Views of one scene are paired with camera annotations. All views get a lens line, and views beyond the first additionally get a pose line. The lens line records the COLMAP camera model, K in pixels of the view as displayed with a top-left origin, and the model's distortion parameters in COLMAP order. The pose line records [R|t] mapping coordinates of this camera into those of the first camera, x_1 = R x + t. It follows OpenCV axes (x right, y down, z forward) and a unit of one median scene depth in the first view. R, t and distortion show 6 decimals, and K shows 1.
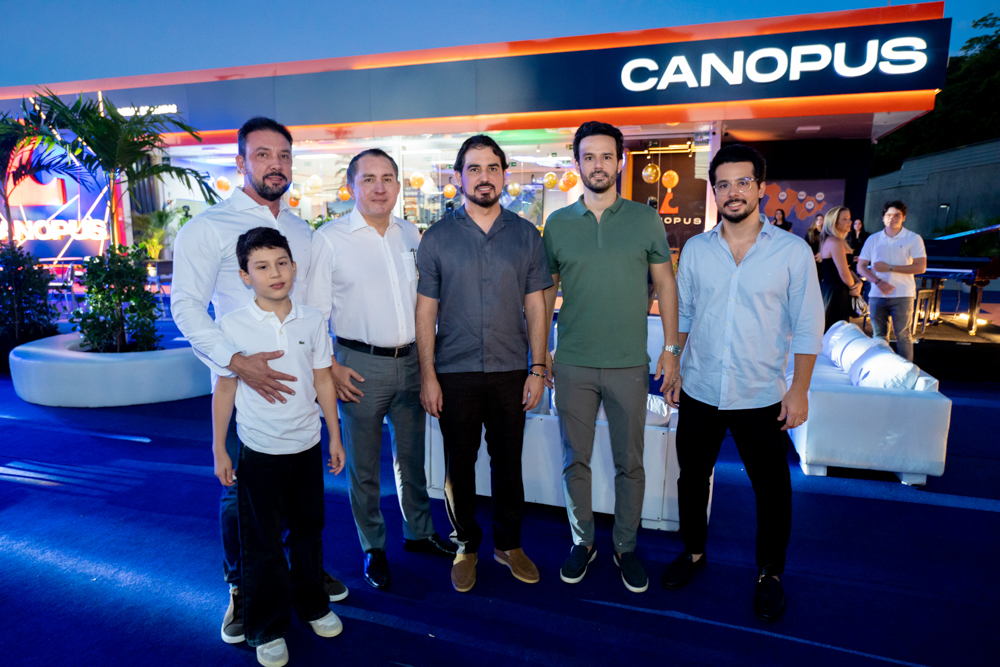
lens RADIAL K [[610.1, 0, 507.1], [0, 610.1, 332.5], [0, 0, 1]] dist [0.000507, 0.005647]
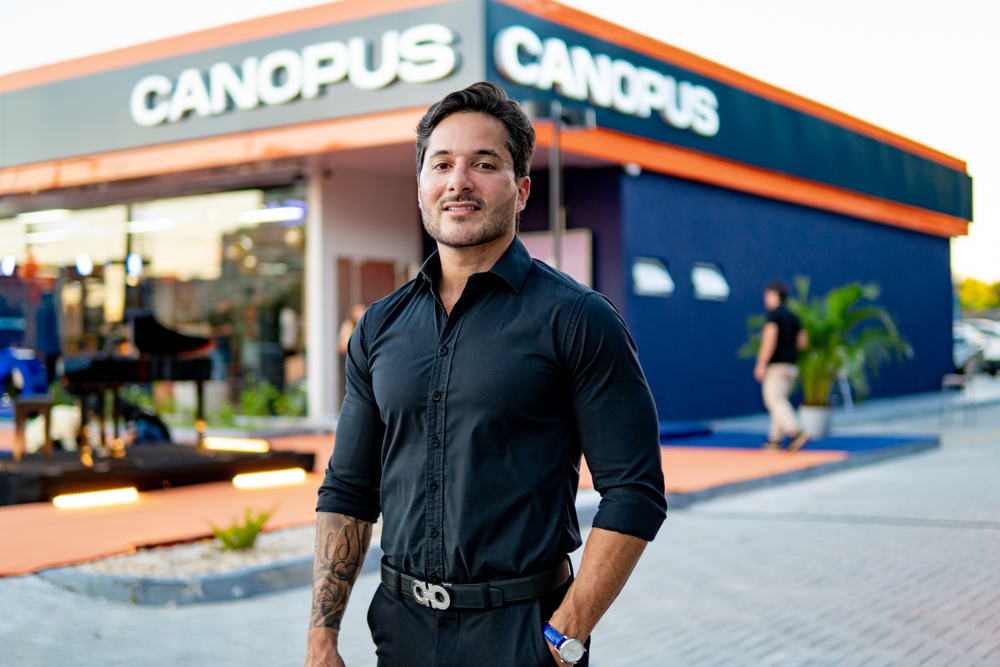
lens RADIAL K [[1426.1, 0, 505.9], [0, 1426.1, 321.3], [0, 0, 1]] dist [-0.189129, 0.000000]
pose [[0.949887, -0.016429, -0.312160, 1.104185], [-0.040609, 0.983670, -0.175341, 0.072271], [0.309943, 0.179231, 0.933708, -0.279343]]
